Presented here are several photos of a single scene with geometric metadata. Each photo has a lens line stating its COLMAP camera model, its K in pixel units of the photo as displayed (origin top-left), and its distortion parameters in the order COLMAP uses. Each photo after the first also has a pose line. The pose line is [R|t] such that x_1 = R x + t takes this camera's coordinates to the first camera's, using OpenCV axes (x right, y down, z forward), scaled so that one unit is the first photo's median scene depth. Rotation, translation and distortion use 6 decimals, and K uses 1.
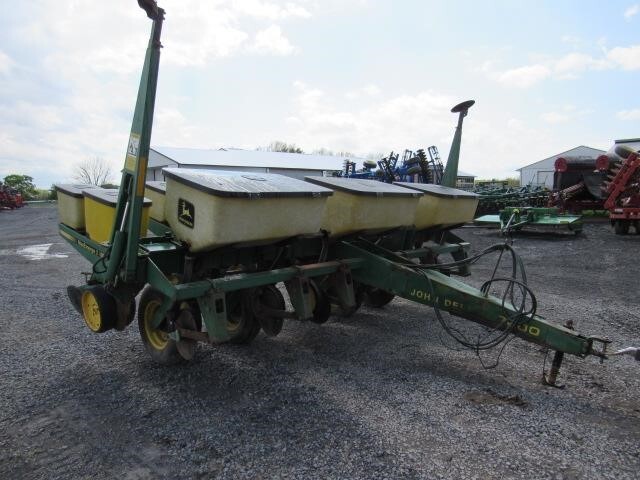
lens RADIAL K [[448.3, 0, 327.9], [0, 448.3, 242.3], [0, 0, 1]] dist [-0.043174, 0.000558]
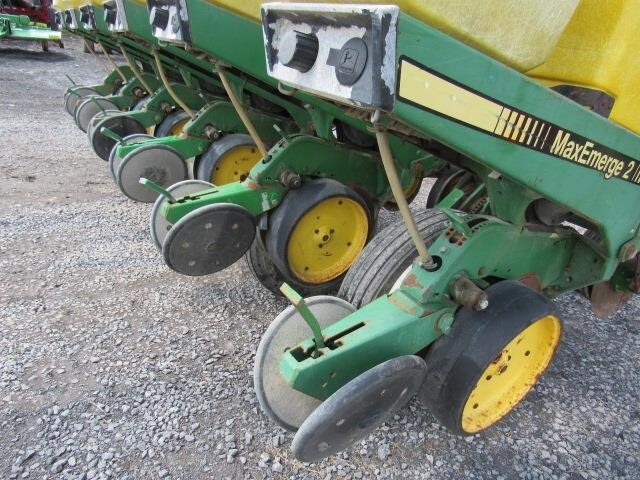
lens RADIAL K [[454.0, 0, 320.0], [0, 454.0, 240.0], [0, 0, 1]] dist [-0.029704, 0.006416]
pose [[0.315411, -0.334238, 0.888145, -0.785697], [-0.026314, 0.932478, 0.360267, -0.029470], [-0.948590, -0.137003, 0.285318, 1.018550]]
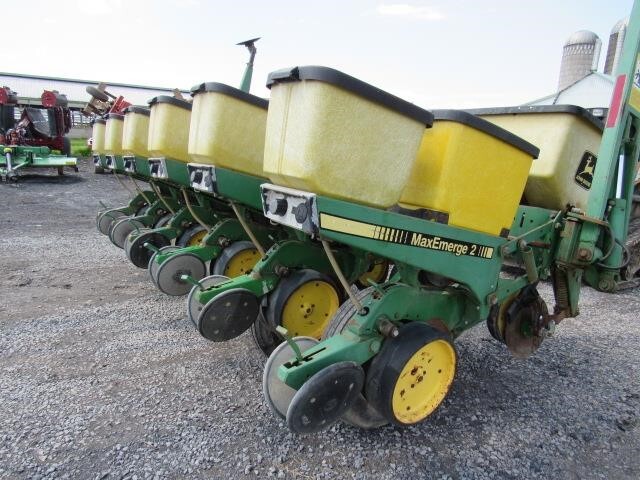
lens RADIAL K [[449.3, 0, 320.0], [0, 449.3, 240.0], [0, 0, 1]] dist [-0.026431, -0.000449]
pose [[0.294466, -0.159197, 0.942309, -0.954659], [0.033879, 0.987147, 0.156185, -0.064385], [-0.955061, -0.014067, 0.296075, 0.942609]]
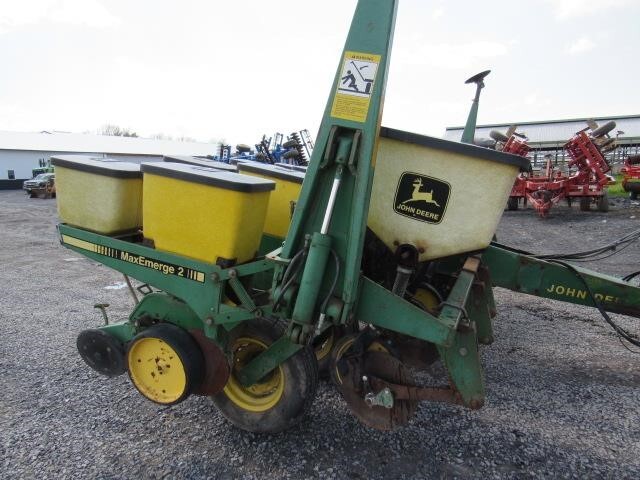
lens RADIAL K [[449.3, 0, 320.0], [0, 449.3, 240.0], [0, 0, 1]] dist [-0.026431, -0.000449]
pose [[0.949516, -0.055823, 0.308711, -0.490782], [0.047744, 0.998292, 0.033670, -0.027286], [-0.310063, -0.017231, 0.950560, 0.361382]]
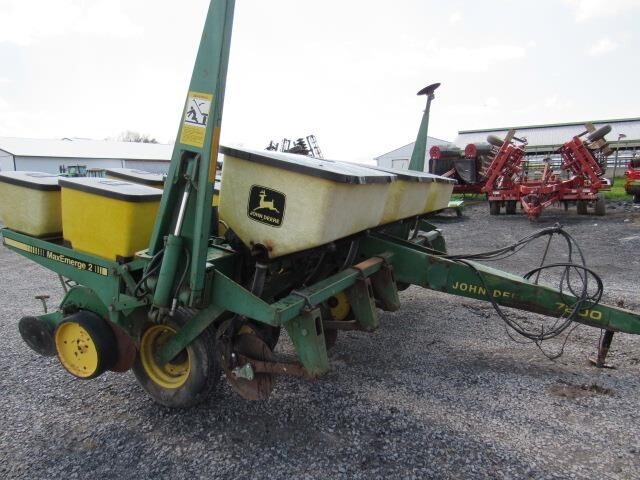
lens RADIAL K [[448.4, 0, 320.0], [0, 448.4, 240.0], [0, 0, 1]] dist [-0.030896, 0.001585]
pose [[0.959738, -0.055264, 0.275408, -0.338795], [0.050939, 0.998441, 0.022839, -0.016676], [-0.276240, -0.007891, 0.961056, 0.205265]]
